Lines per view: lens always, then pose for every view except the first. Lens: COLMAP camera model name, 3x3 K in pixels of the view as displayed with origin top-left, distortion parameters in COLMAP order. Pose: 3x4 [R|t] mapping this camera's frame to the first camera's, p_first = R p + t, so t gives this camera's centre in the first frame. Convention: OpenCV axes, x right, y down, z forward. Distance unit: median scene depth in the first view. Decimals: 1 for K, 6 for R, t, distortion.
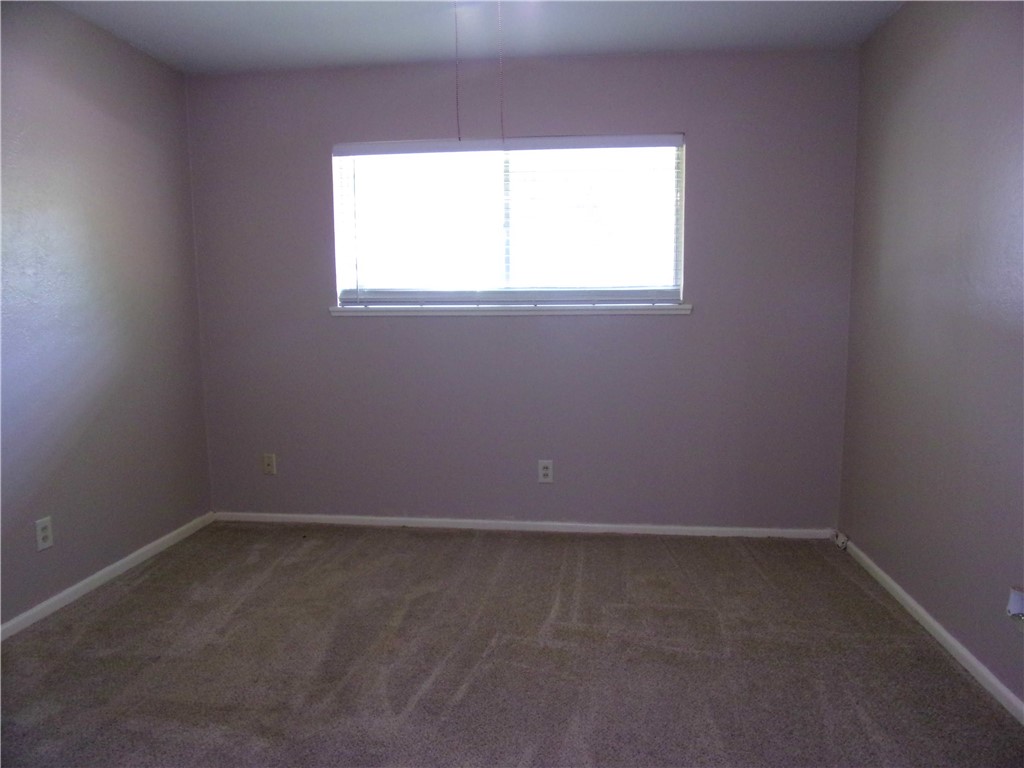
lens RADIAL K [[713.4, 0, 512.0], [0, 713.4, 384.0], [0, 0, 1]] dist [0.001118, 0.000369]
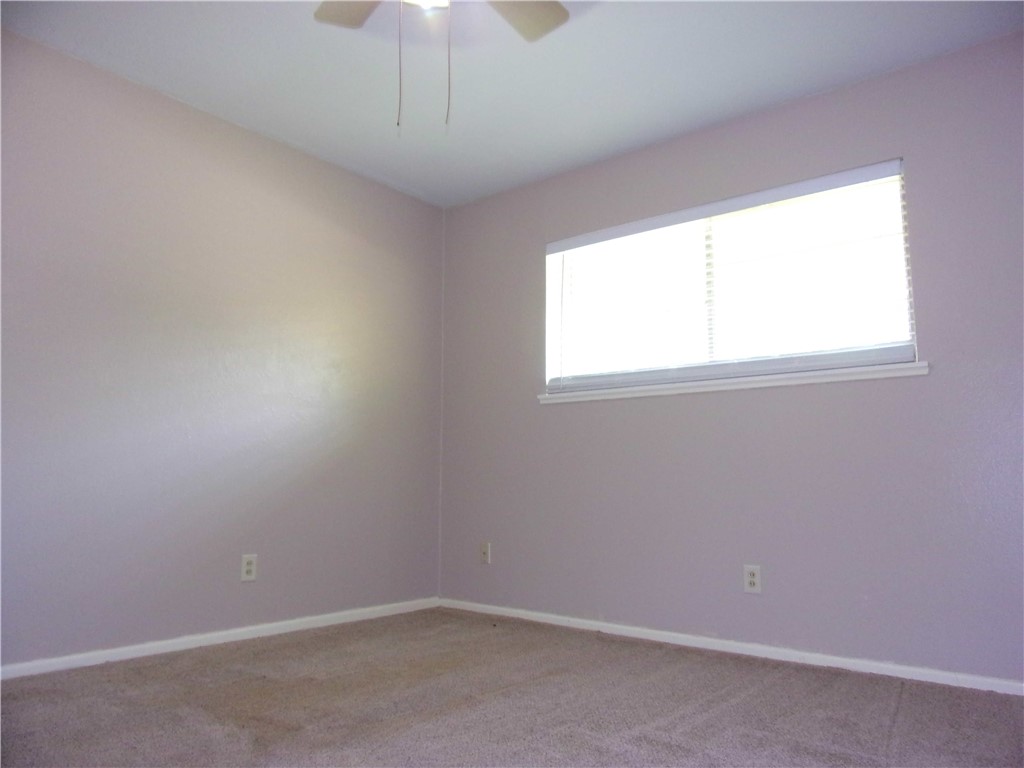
lens RADIAL K [[716.9, 0, 512.0], [0, 716.9, 384.0], [0, 0, 1]] dist [-0.019404, -0.001707]
pose [[0.852619, -0.053596, -0.519778, 0.247685], [-0.069647, 0.974194, -0.214698, 0.099717], [0.517872, 0.219256, 0.826883, 0.135524]]
